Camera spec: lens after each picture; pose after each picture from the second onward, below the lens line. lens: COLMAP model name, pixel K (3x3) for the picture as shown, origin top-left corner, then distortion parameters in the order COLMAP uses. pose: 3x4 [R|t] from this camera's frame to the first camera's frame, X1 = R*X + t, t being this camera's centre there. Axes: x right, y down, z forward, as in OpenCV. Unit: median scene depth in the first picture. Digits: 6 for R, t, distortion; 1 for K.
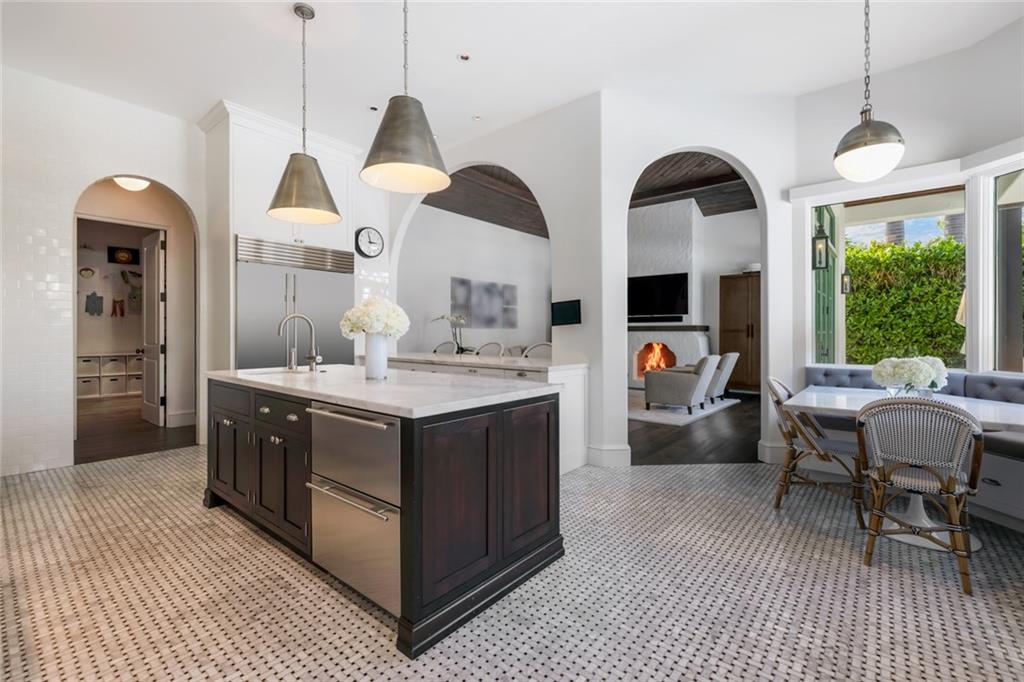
lens RADIAL K [[445.6, 0, 509.4], [0, 445.6, 336.1], [0, 0, 1]] dist [-0.000913, 0.000039]
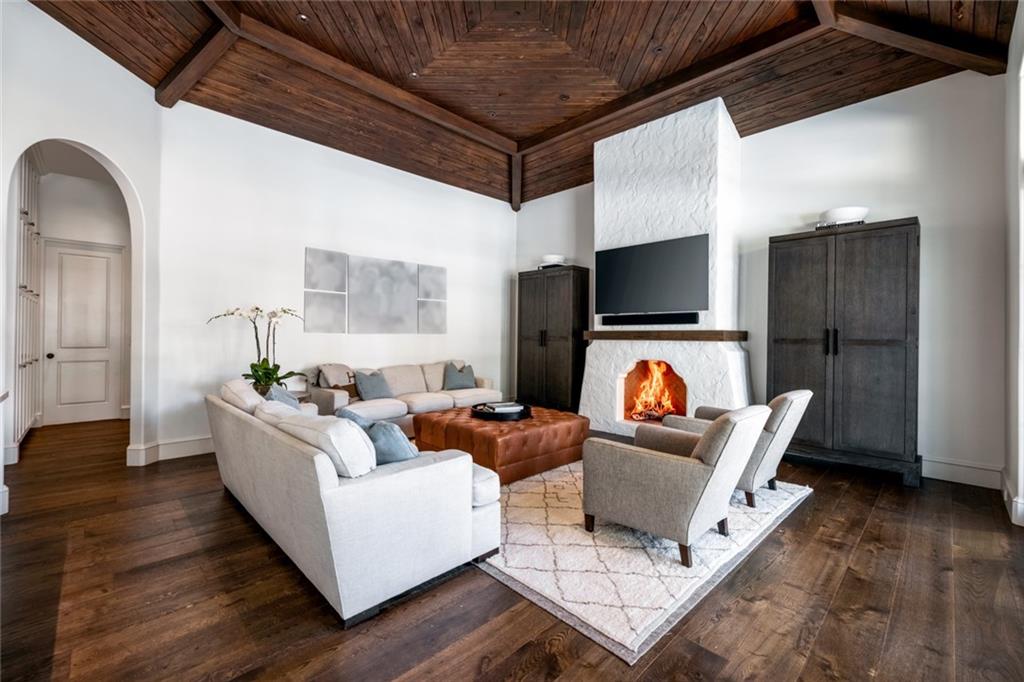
lens RADIAL K [[445.6, 0, 516.3], [0, 445.6, 339.0], [0, 0, 1]] dist [-0.000913, 0.000039]
pose [[0.997248, 0.008494, -0.073647, 0.204266], [-0.008881, 0.999948, -0.004922, -0.008548], [0.073601, 0.005563, 0.997272, 0.433524]]
